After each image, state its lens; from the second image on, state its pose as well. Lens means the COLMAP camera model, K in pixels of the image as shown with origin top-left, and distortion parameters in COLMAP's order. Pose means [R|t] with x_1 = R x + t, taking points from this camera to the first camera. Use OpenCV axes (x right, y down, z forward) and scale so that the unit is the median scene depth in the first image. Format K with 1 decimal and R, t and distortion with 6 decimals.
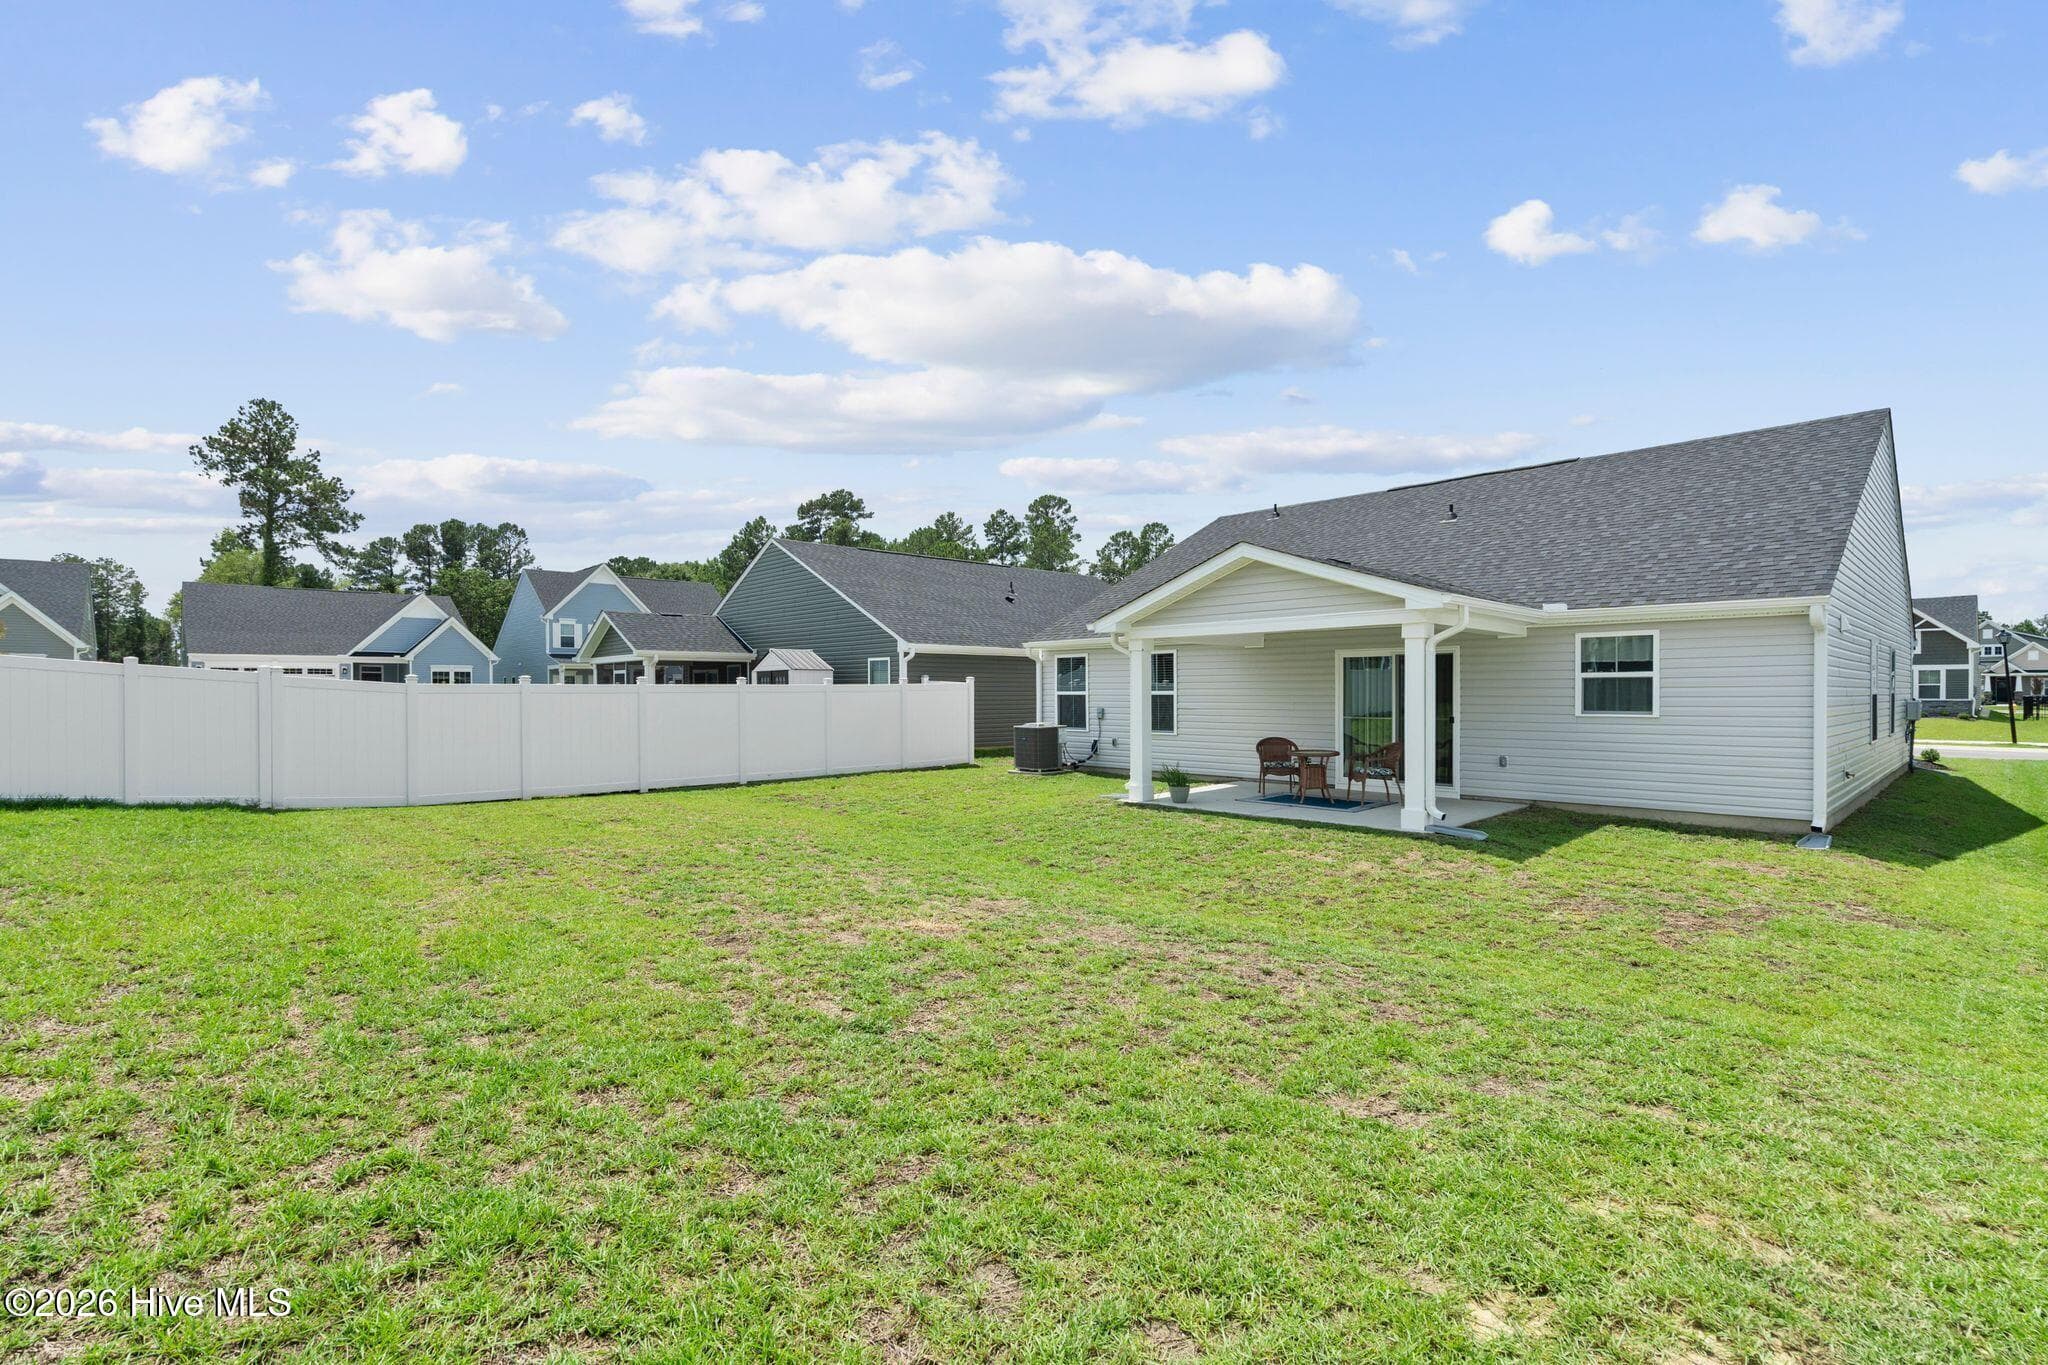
lens RADIAL K [[953.0, 0, 1021.4], [0, 953.0, 696.3], [0, 0, 1]] dist [0.000587, 0.000065]
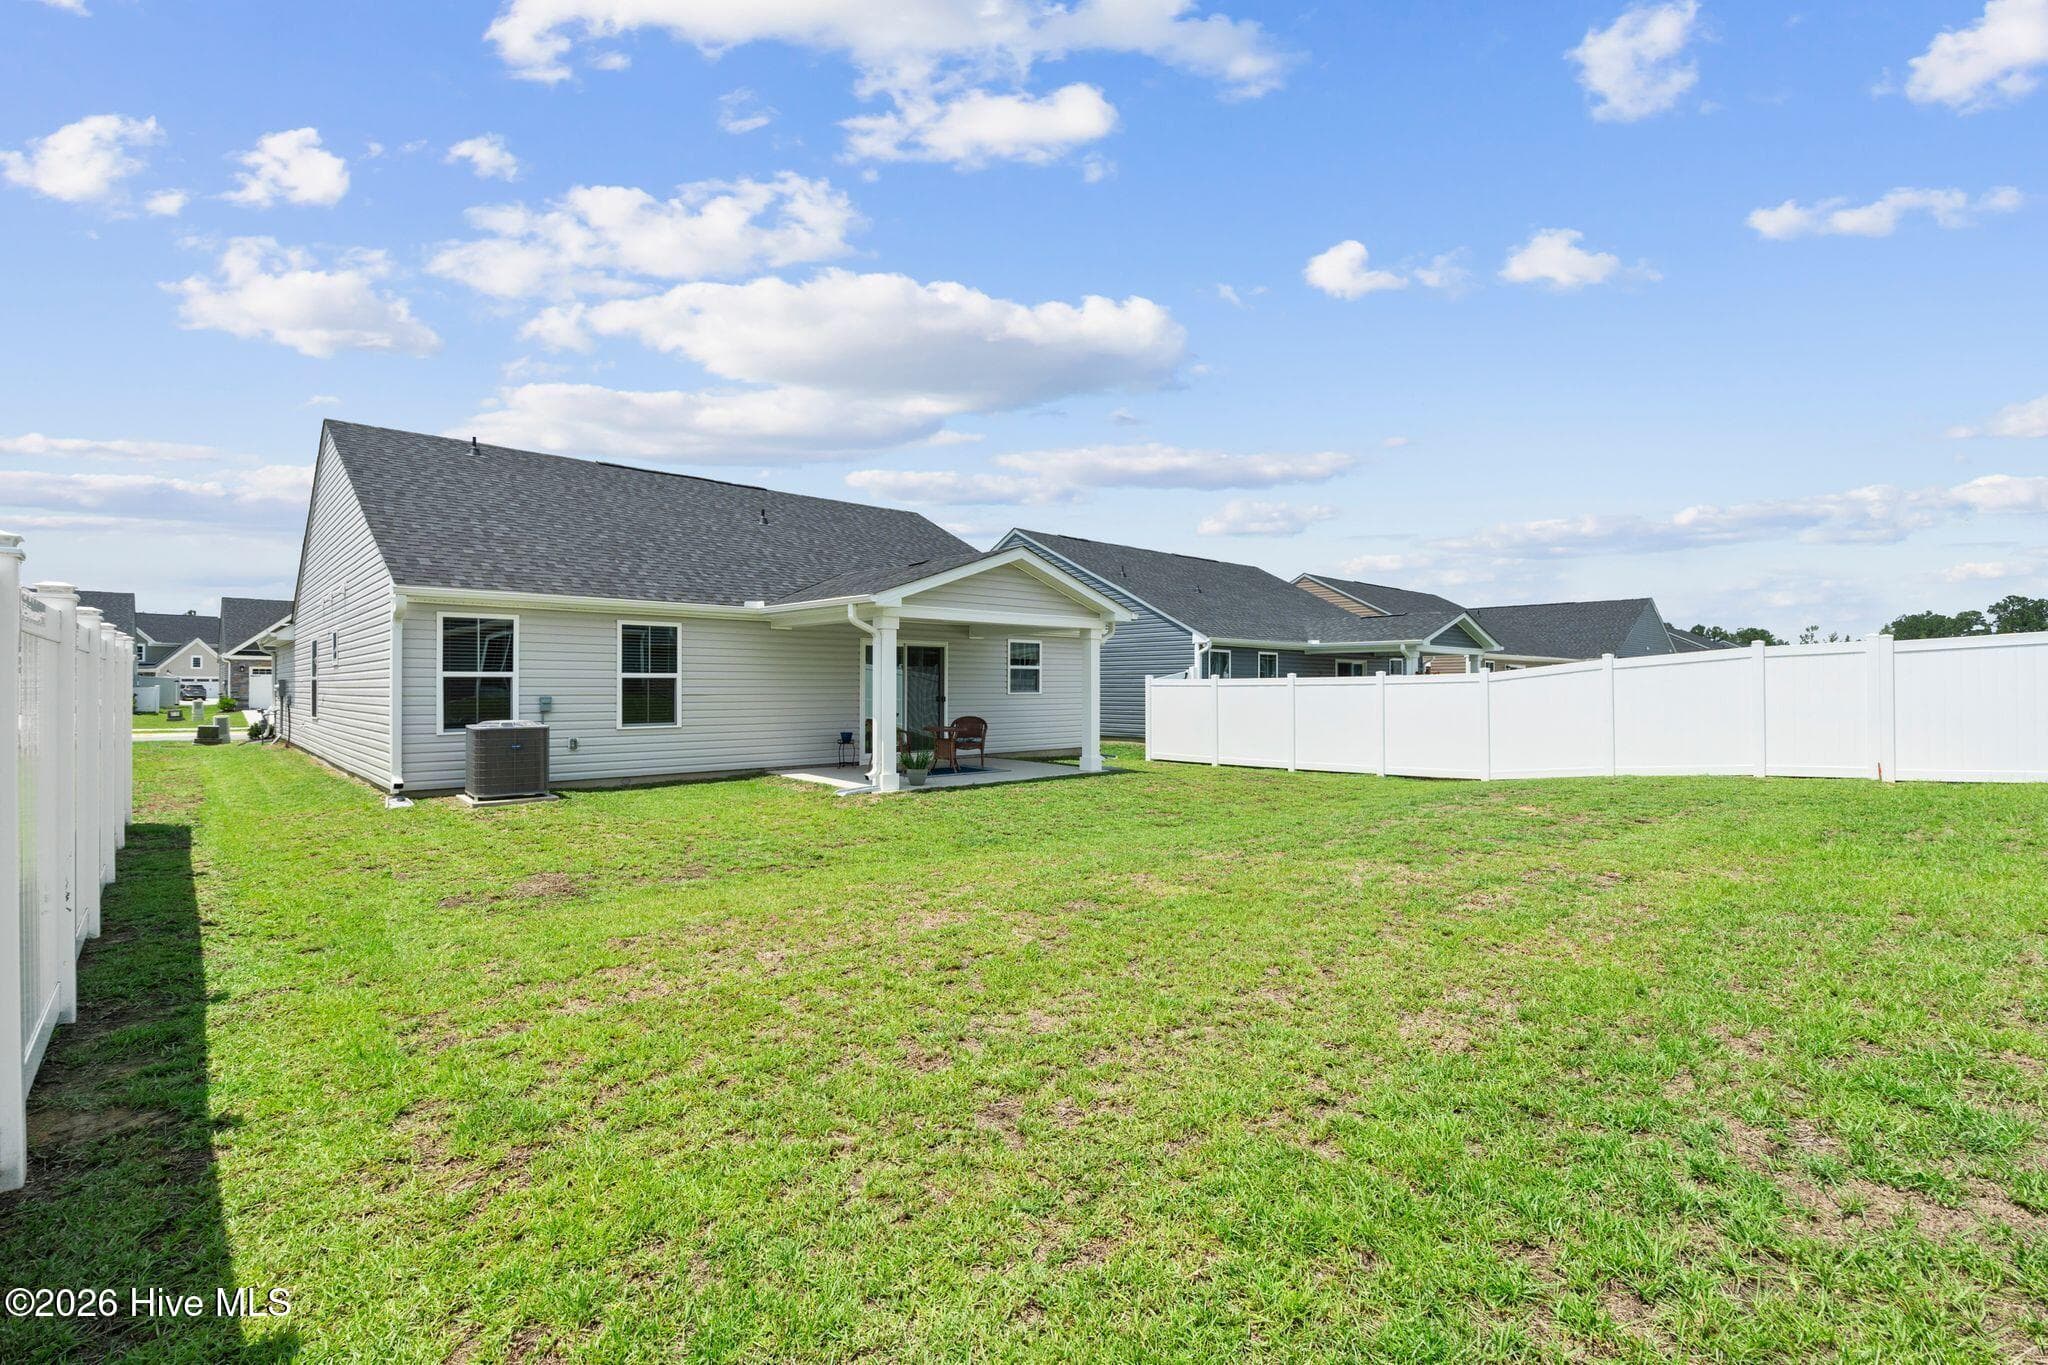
lens RADIAL K [[932.2, 0, 1024.0], [0, 932.2, 682.5], [0, 0, 1]] dist [-0.000996, 0.000531]
pose [[0.005852, 0.007744, 0.999953, -0.823223], [0.005337, 0.999956, -0.007776, 0.012988], [-0.999969, 0.005383, 0.005810, 0.896739]]
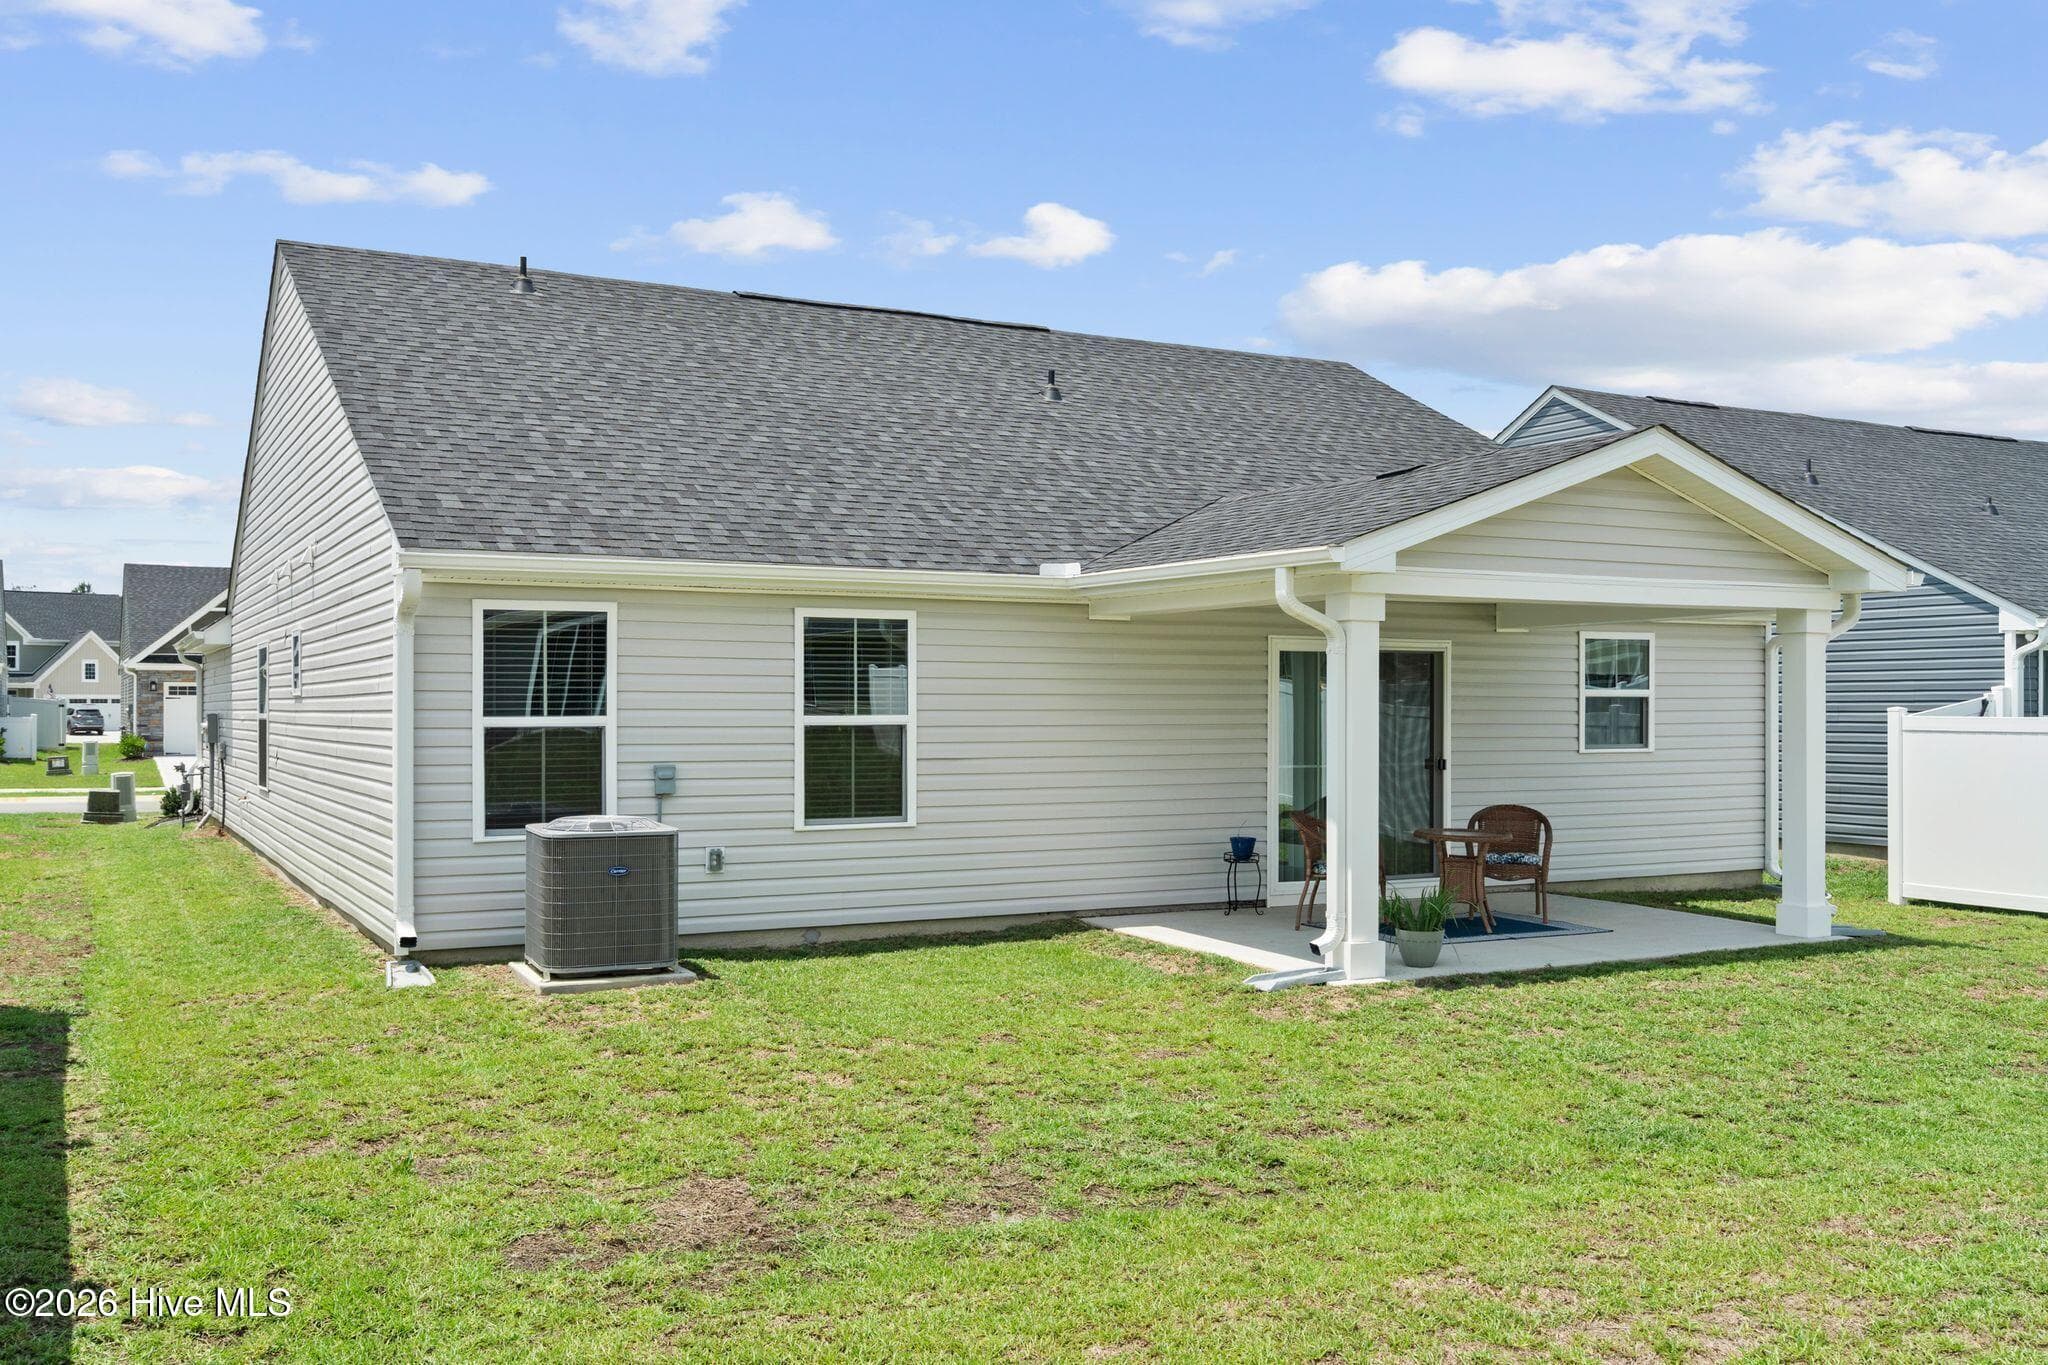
lens RADIAL K [[1818.1, 0, 1007.0], [0, 1818.1, 714.1], [0, 0, 1]] dist [-0.000080, -0.001688]
pose [[0.262609, -0.000449, 0.964902, -0.723280], [0.003731, 0.999993, -0.000550, -0.007079], [-0.964895, 0.003744, 0.262609, 0.978458]]
